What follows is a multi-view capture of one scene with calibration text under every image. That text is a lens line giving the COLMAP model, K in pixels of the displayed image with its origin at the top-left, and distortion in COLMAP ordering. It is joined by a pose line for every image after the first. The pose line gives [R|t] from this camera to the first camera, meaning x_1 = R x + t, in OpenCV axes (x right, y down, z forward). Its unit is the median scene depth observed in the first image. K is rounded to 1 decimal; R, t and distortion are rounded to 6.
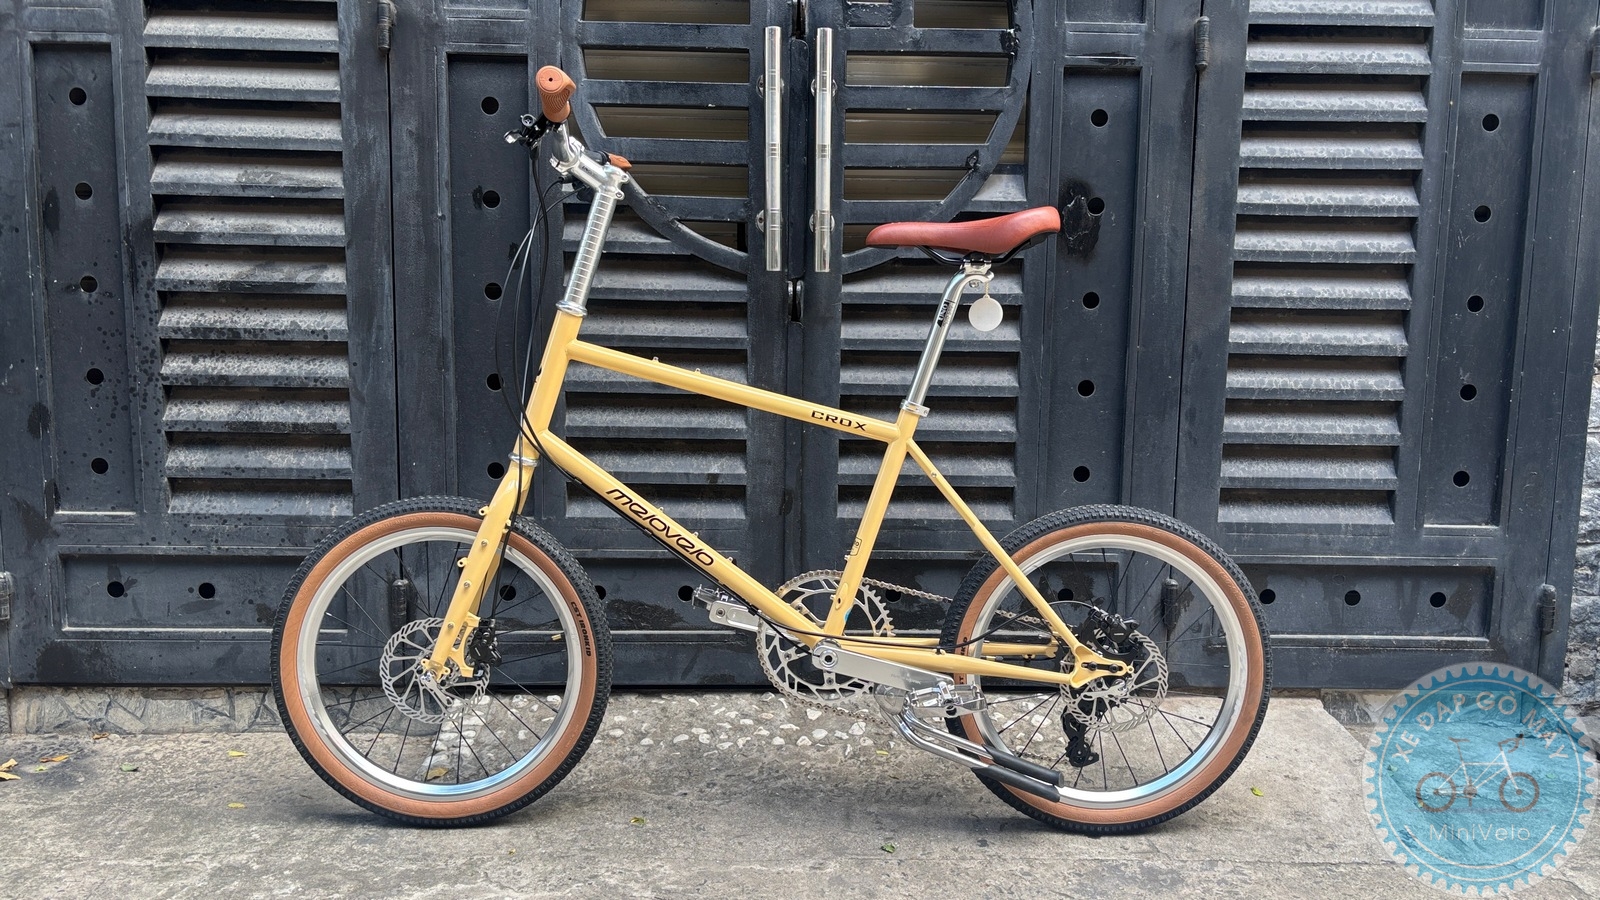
lens RADIAL K [[1220.5, 0, 810.8], [0, 1220.5, 459.0], [0, 0, 1]] dist [0.030138, -0.050084]
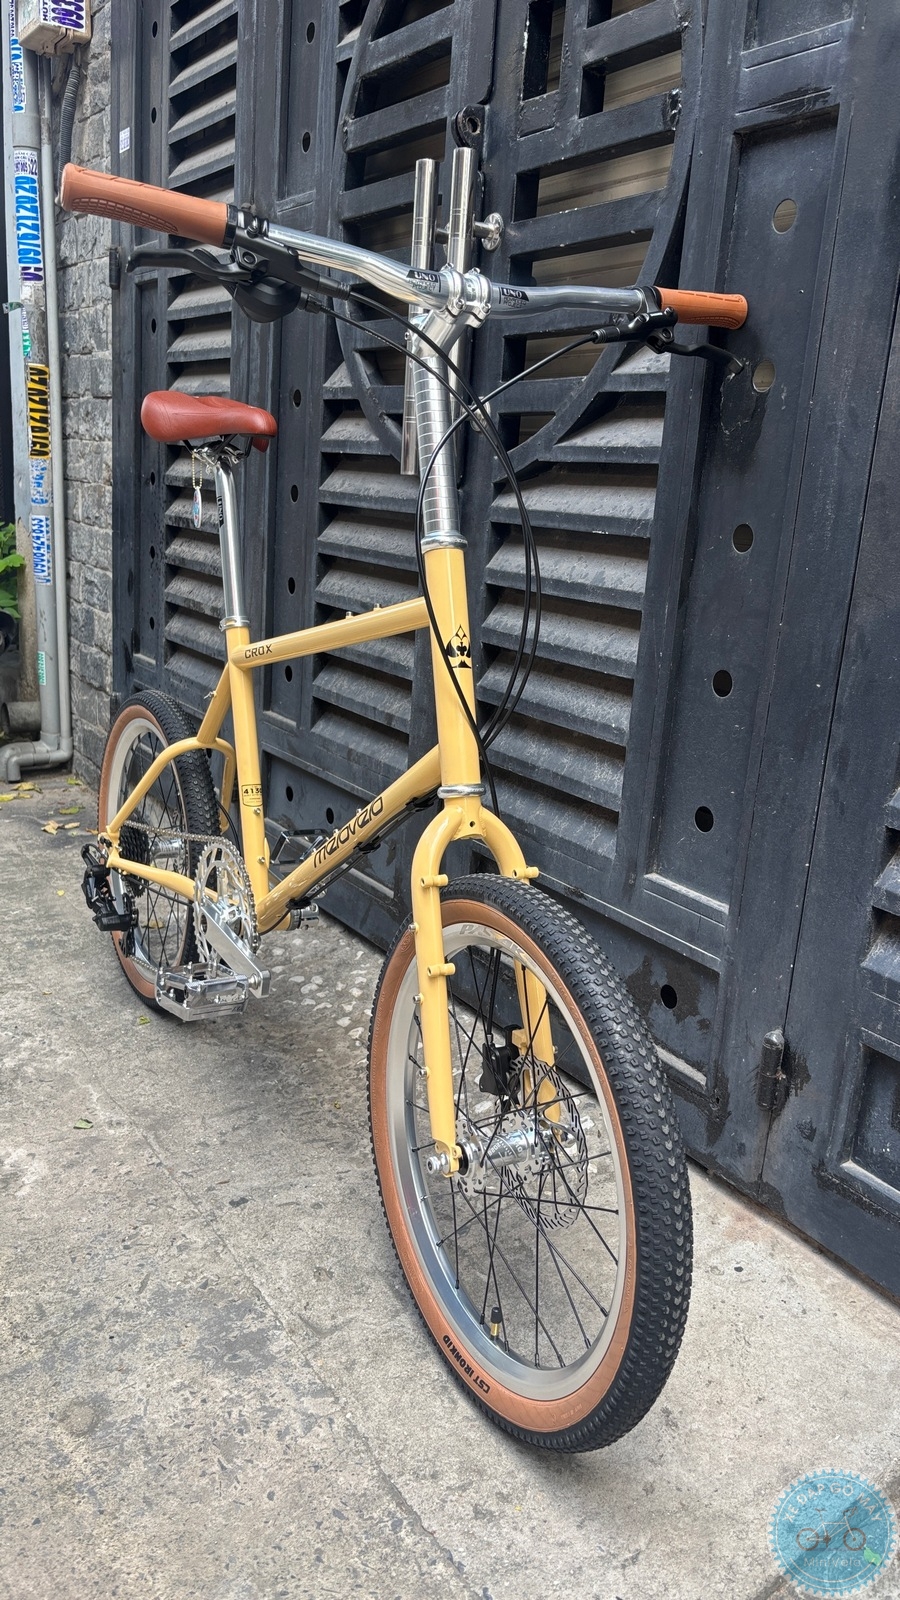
lens RADIAL K [[1220.5, 0, 458.9], [0, 1220.5, 811.3], [0, 0, 1]] dist [0.030138, -0.050084]
pose [[0.530809, 0.239771, -0.812867, 0.692193], [-0.164543, 0.970050, 0.178687, -0.086462], [0.831365, 0.038902, 0.554363, 0.571614]]
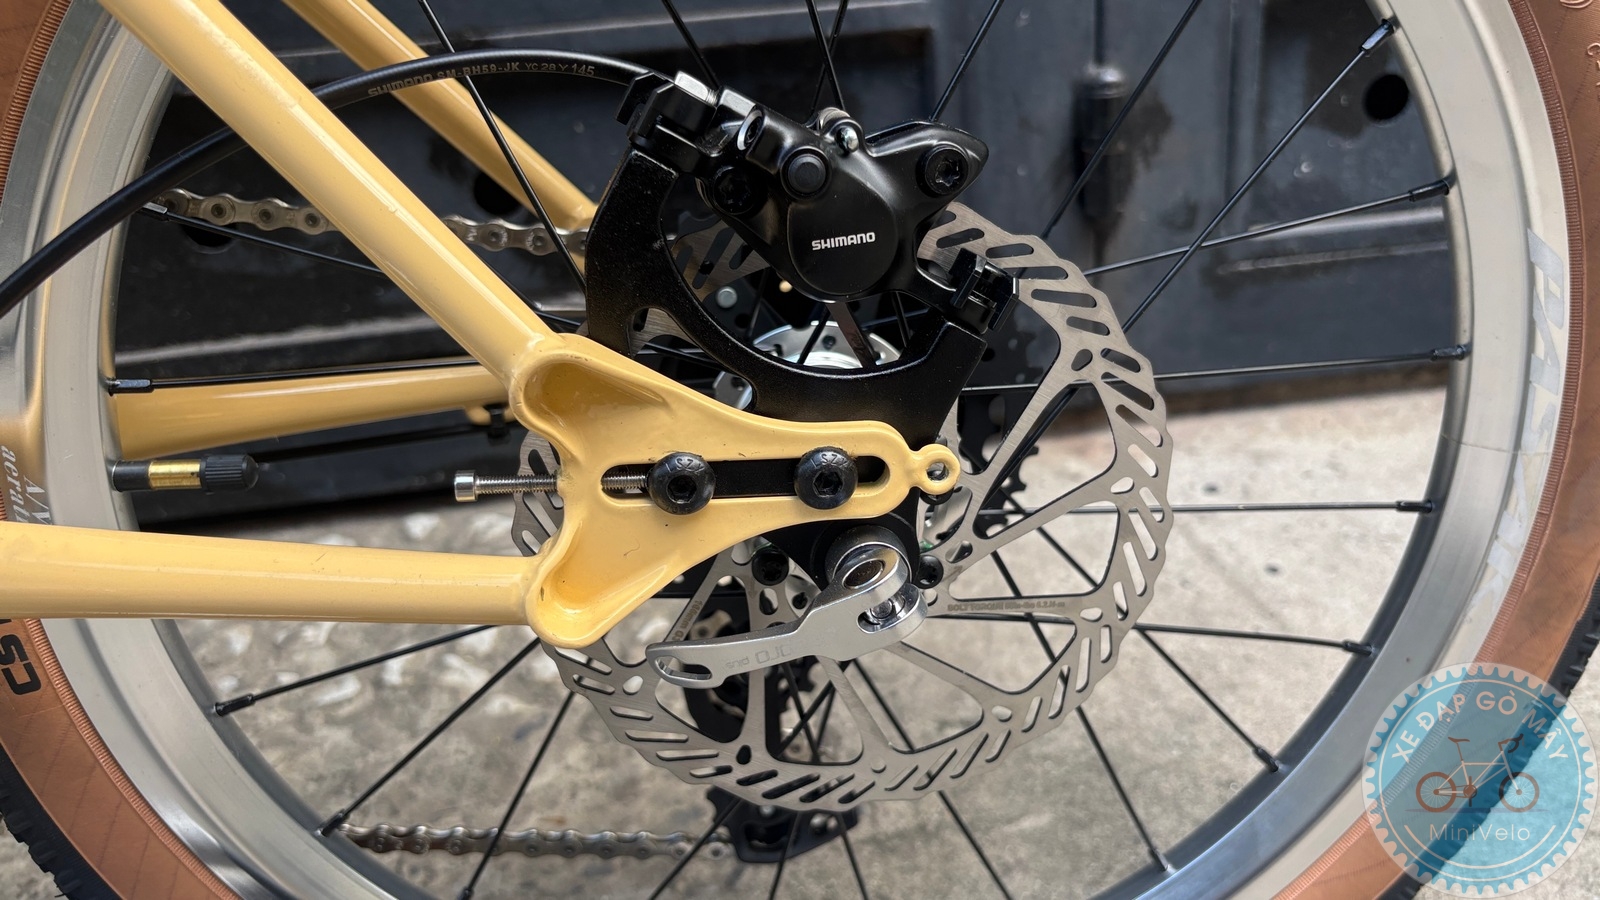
lens RADIAL K [[1220.5, 0, 795.7], [0, 1220.5, 464.8], [0, 0, 1]] dist [0.030138, -0.050084]
pose [[0.990308, -0.126629, 0.057053, 0.196244], [0.106942, 0.957322, 0.268509, 0.107838], [-0.088619, -0.259806, 0.961586, 0.716546]]
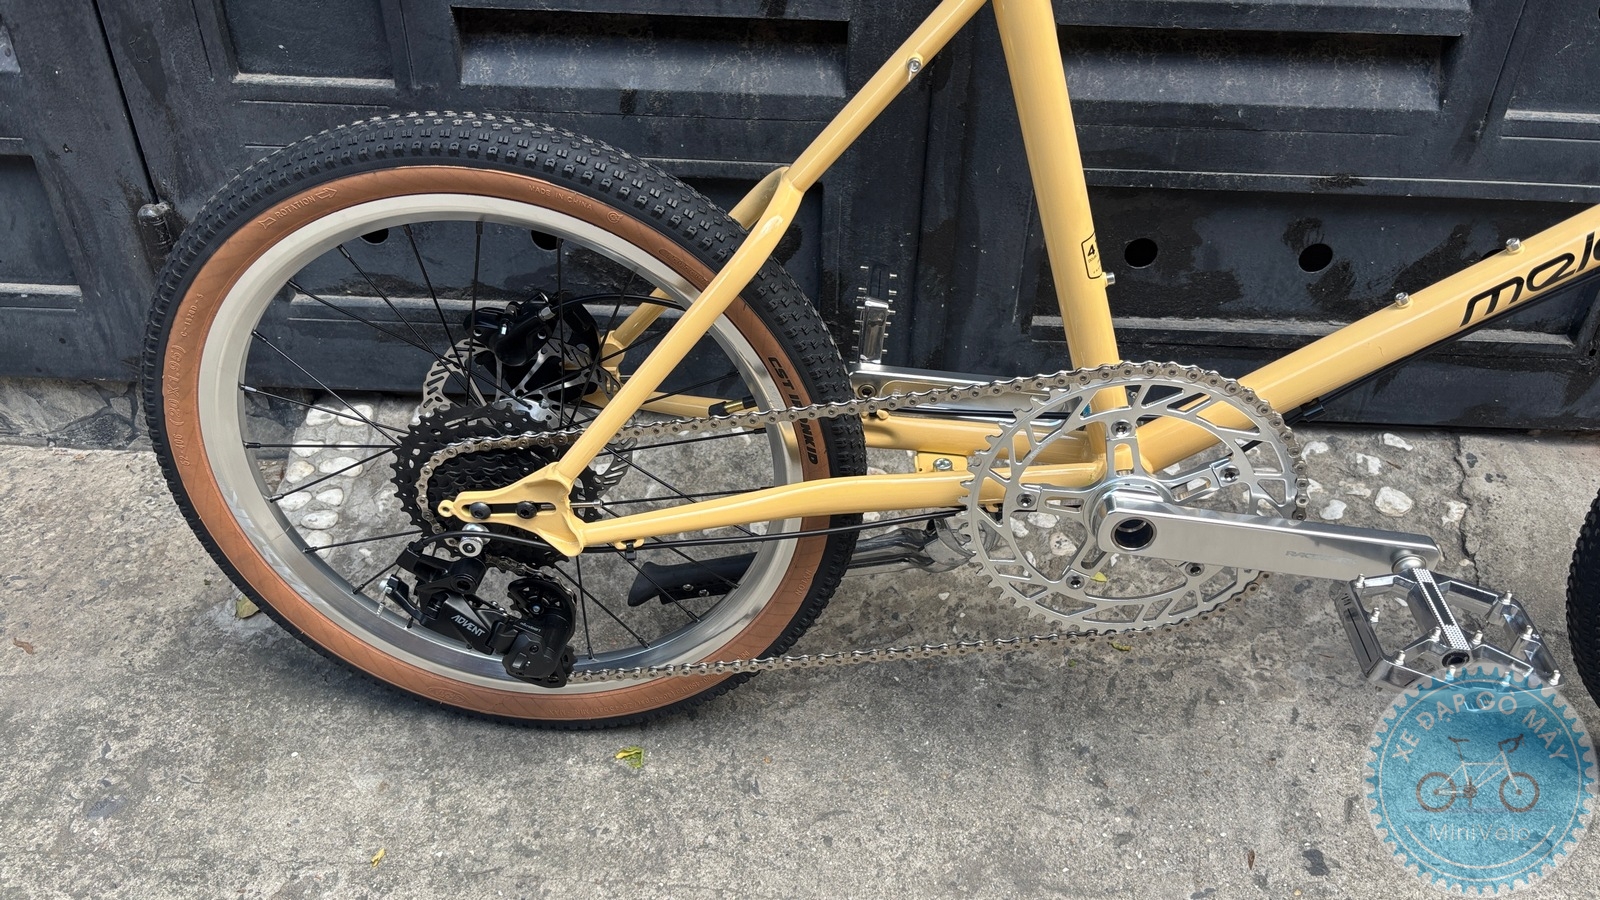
lens RADIAL K [[1220.5, 0, 800.3], [0, 1220.5, 460.6], [0, 0, 1]] dist [0.030138, -0.050084]
pose [[0.997733, 0.043248, -0.051568, -0.042356], [-0.012348, 0.870836, 0.491419, -0.060144], [0.066160, -0.489668, 0.869395, 0.544632]]
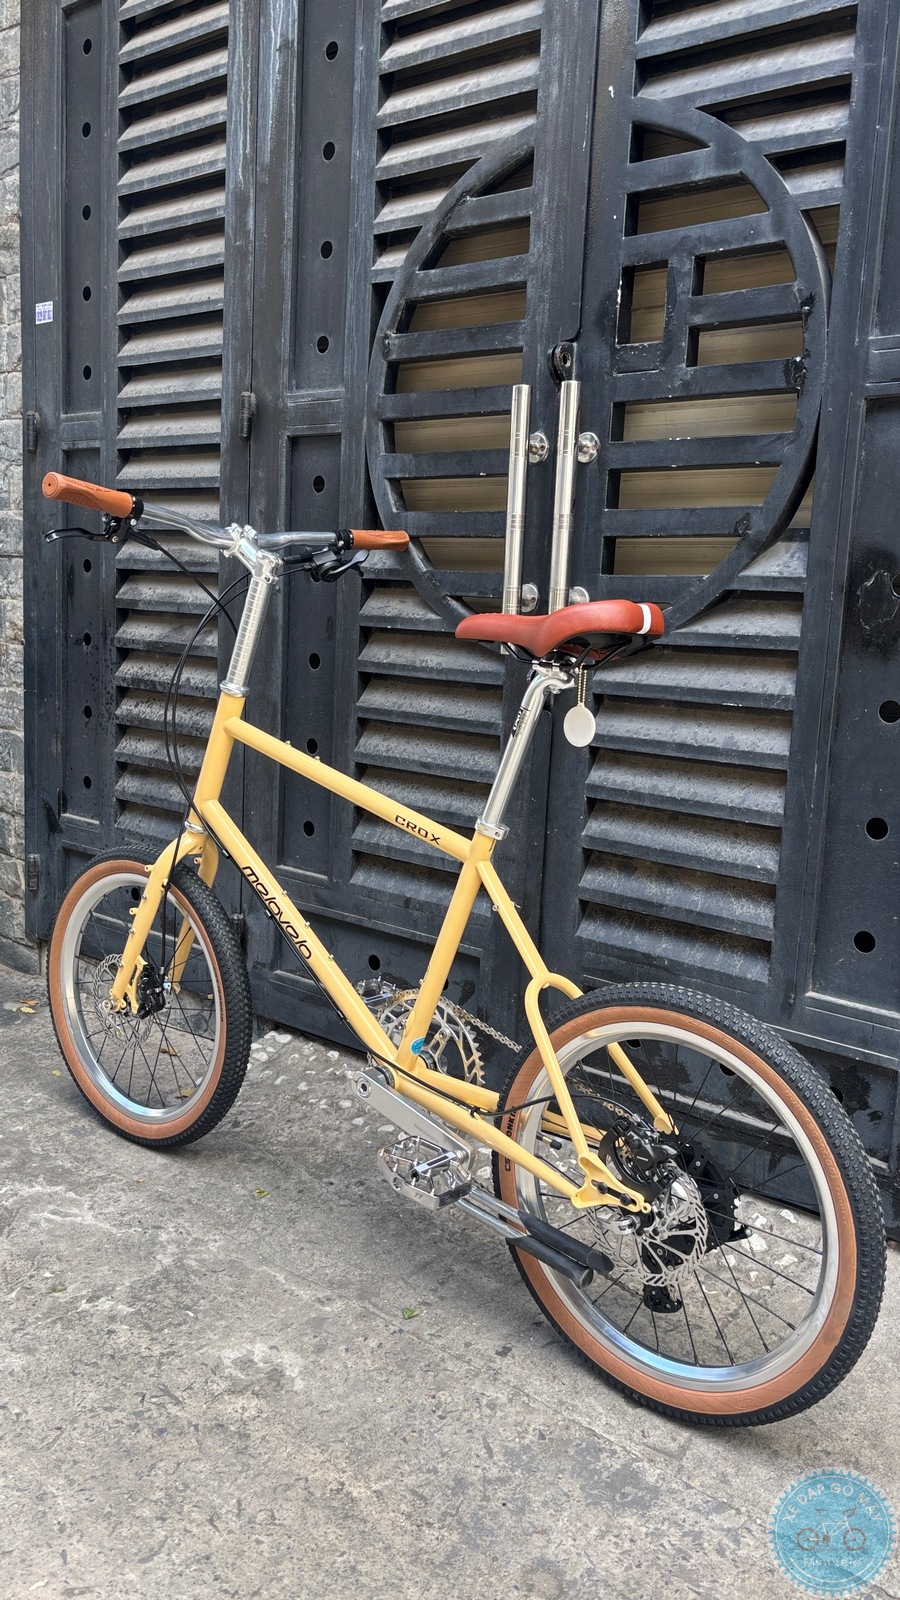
lens RADIAL K [[1220.5, 0, 441.8], [0, 1220.5, 793.8], [0, 0, 1]] dist [0.030138, -0.050084]
pose [[0.758927, 0.119937, -0.640035, 0.514954], [-0.114549, 0.992154, 0.050093, -0.088791], [0.641021, 0.035298, 0.766711, 0.270323]]
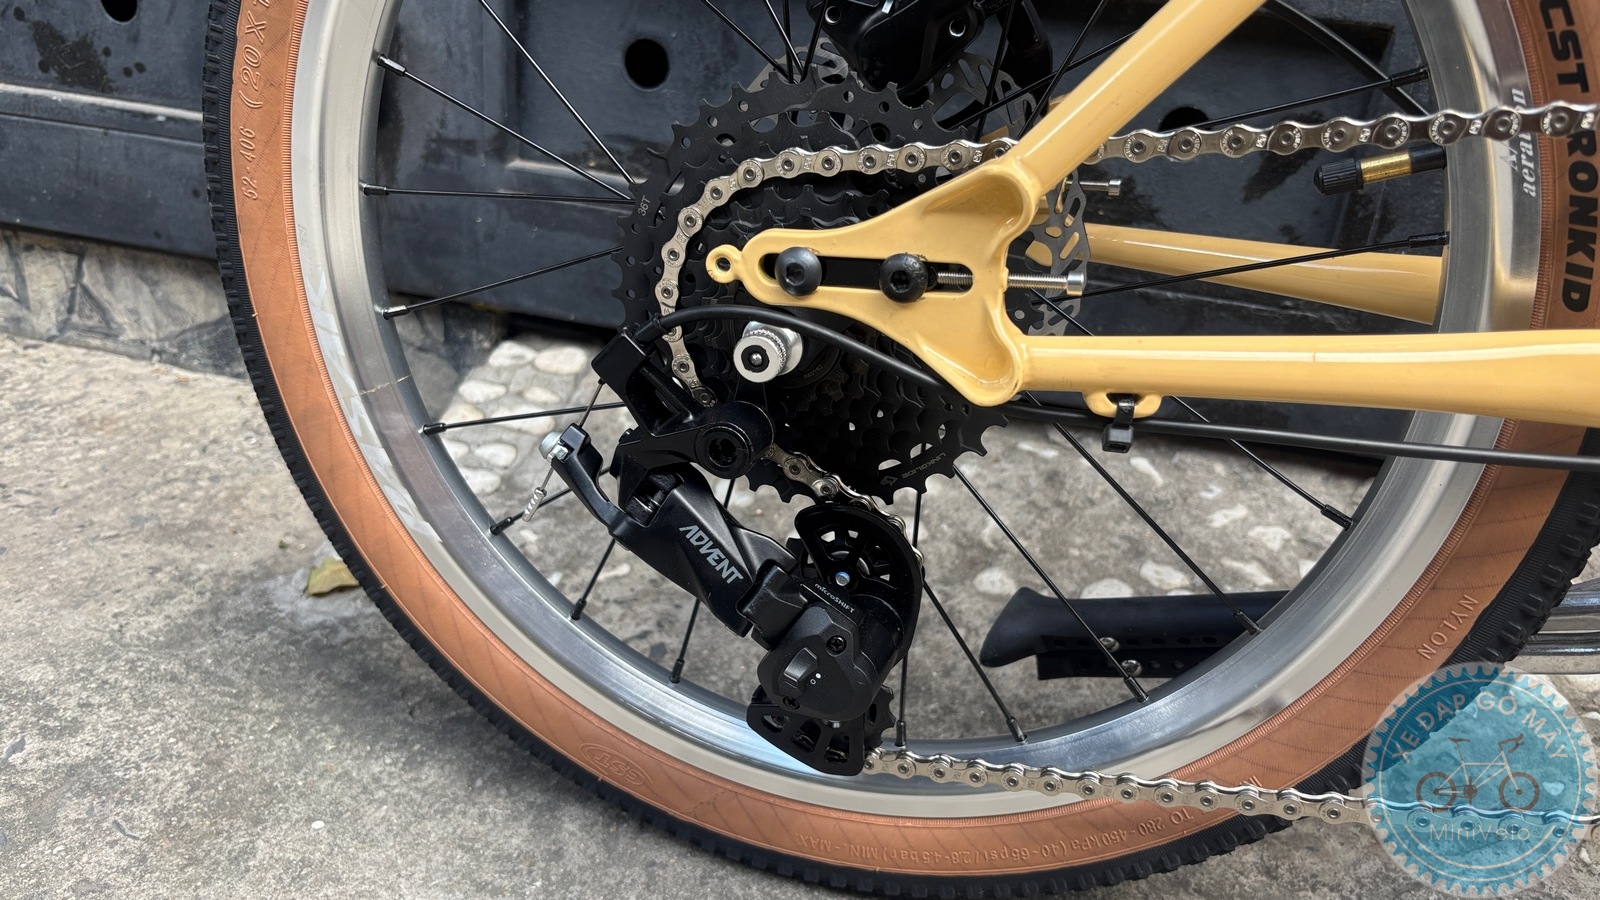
lens RADIAL K [[1220.5, 0, 798.7], [0, 1220.5, 452.3], [0, 0, 1]] dist [0.030138, -0.050084]
pose [[0.957403, 0.178810, -0.226729, -0.116030], [-0.105022, 0.947052, 0.303419, 0.107913], [0.268978, -0.266683, 0.925490, 0.695804]]
